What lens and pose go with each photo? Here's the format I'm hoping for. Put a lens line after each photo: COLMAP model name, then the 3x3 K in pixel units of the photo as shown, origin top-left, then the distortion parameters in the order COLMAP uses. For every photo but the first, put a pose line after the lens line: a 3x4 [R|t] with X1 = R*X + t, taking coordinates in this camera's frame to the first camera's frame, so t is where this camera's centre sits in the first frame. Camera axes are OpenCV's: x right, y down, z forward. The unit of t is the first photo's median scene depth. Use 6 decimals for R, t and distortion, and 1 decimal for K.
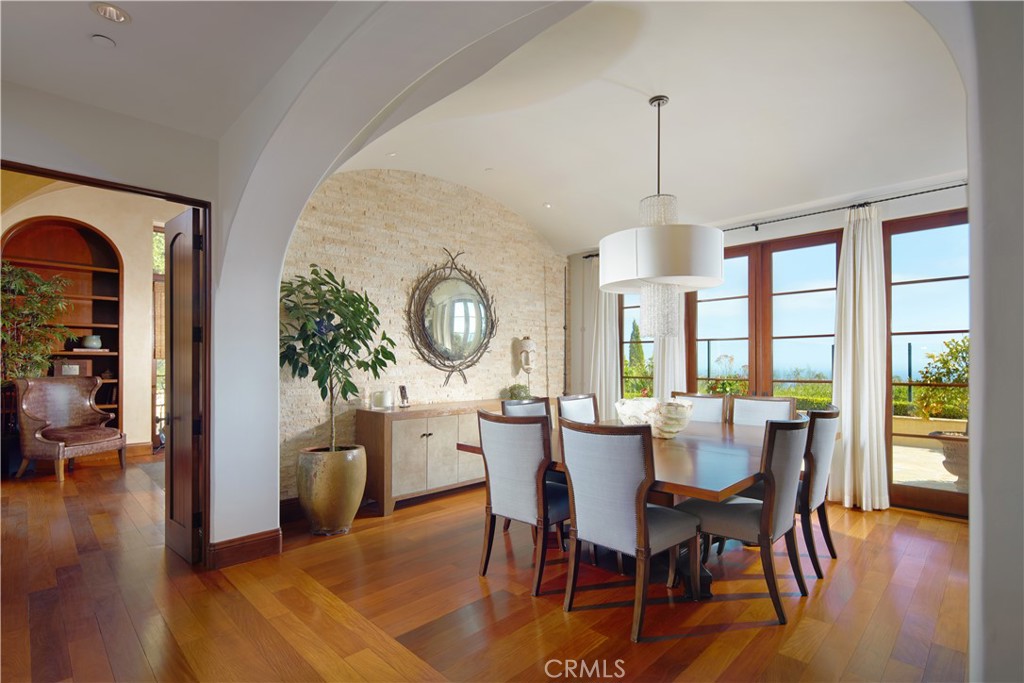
lens RADIAL K [[496.4, 0, 505.9], [0, 496.4, 343.3], [0, 0, 1]] dist [0.003255, -0.000362]
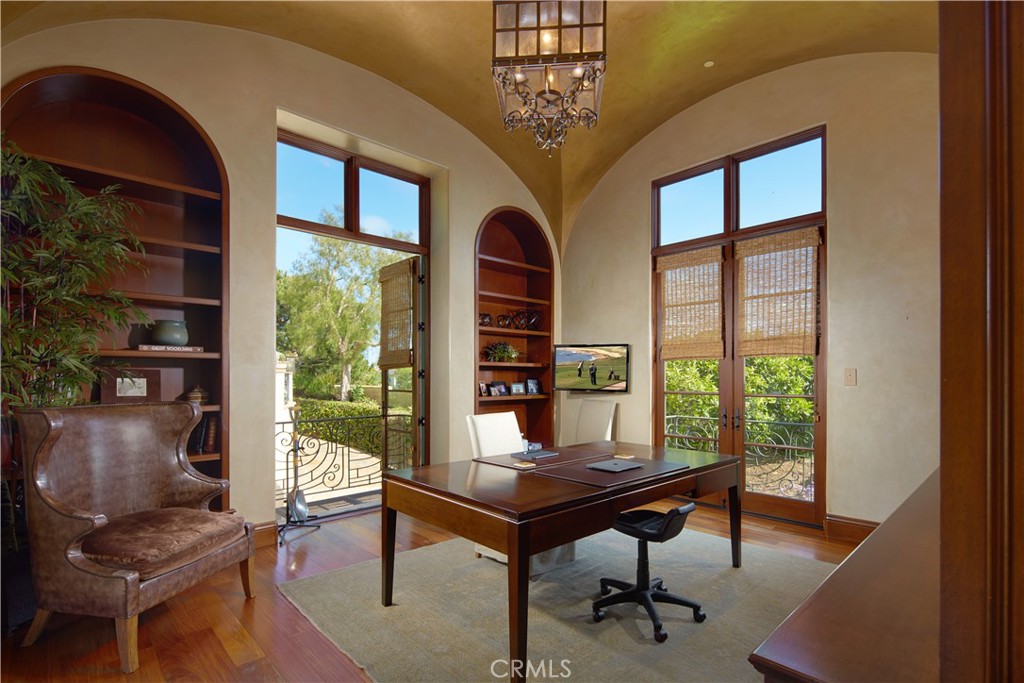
lens RADIAL K [[496.4, 0, 517.0], [0, 496.4, 345.3], [0, 0, 1]] dist [0.003255, -0.000362]
pose [[0.999955, 0.002777, -0.009095, -0.487775], [-0.002723, 0.999979, 0.005886, 0.006700], [0.009112, -0.005861, 0.999941, 0.506324]]
